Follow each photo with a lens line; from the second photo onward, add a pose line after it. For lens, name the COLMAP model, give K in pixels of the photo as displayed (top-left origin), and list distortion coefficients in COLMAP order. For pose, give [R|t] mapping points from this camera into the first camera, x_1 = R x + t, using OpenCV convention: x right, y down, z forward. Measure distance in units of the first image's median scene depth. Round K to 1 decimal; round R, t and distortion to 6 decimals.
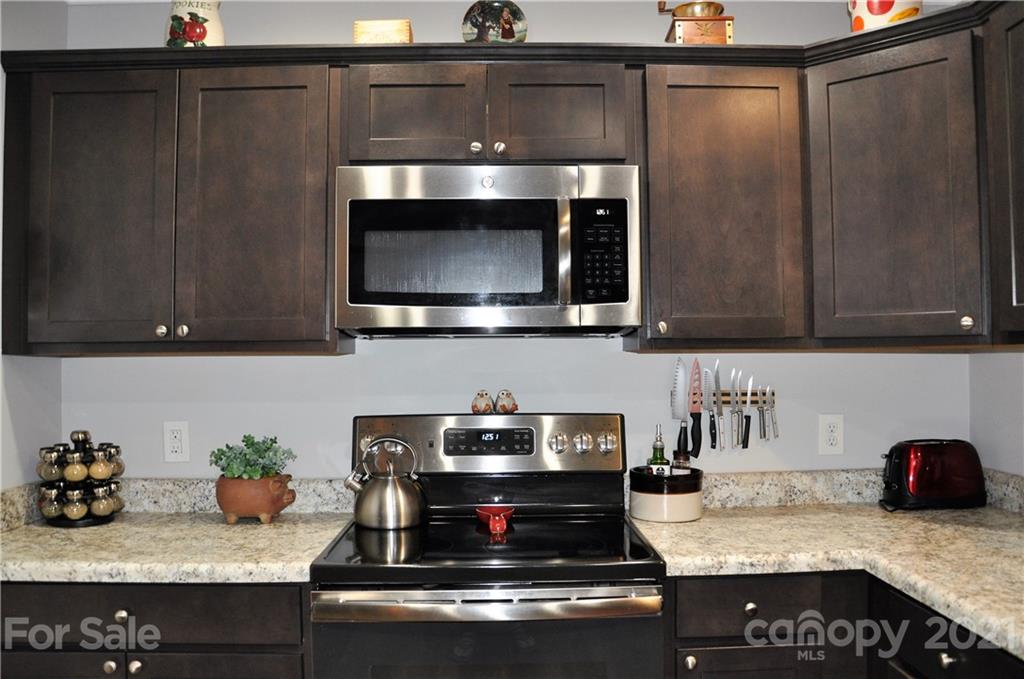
lens RADIAL K [[798.5, 0, 512.0], [0, 798.5, 339.5], [0, 0, 1]] dist [-0.110177, 0.005345]
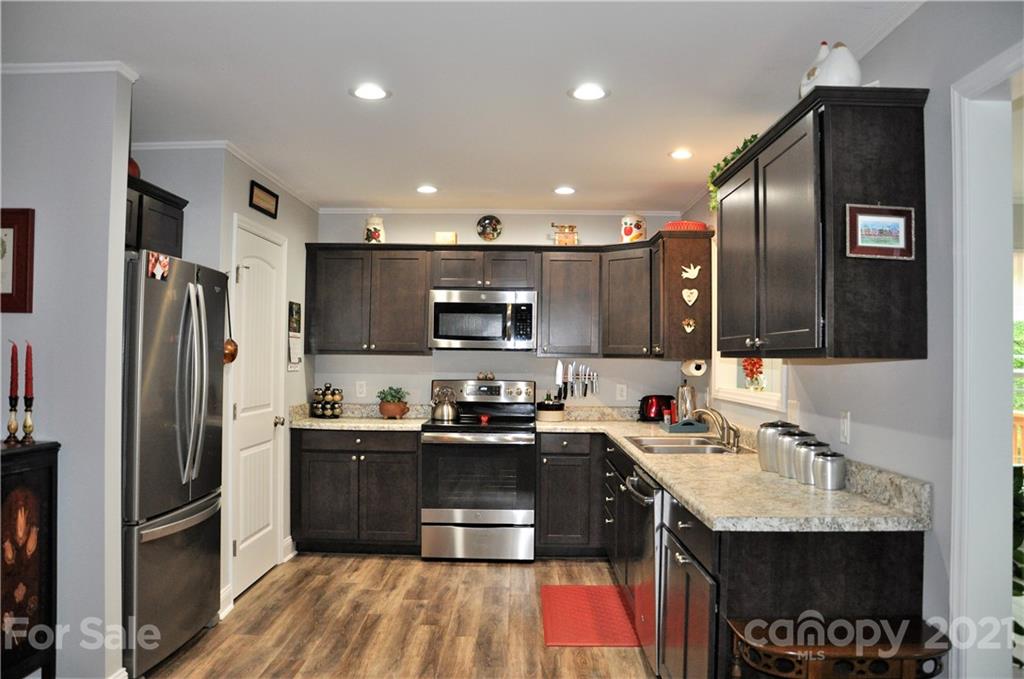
lens RADIAL K [[798.5, 0, 512.0], [0, 798.5, 339.5], [0, 0, 1]] dist [-0.110177, 0.005345]
pose [[0.999024, 0.019685, -0.039535, 0.179760], [-0.019601, 0.999805, 0.002510, -0.052200], [0.039577, -0.001733, 0.999215, -1.751434]]
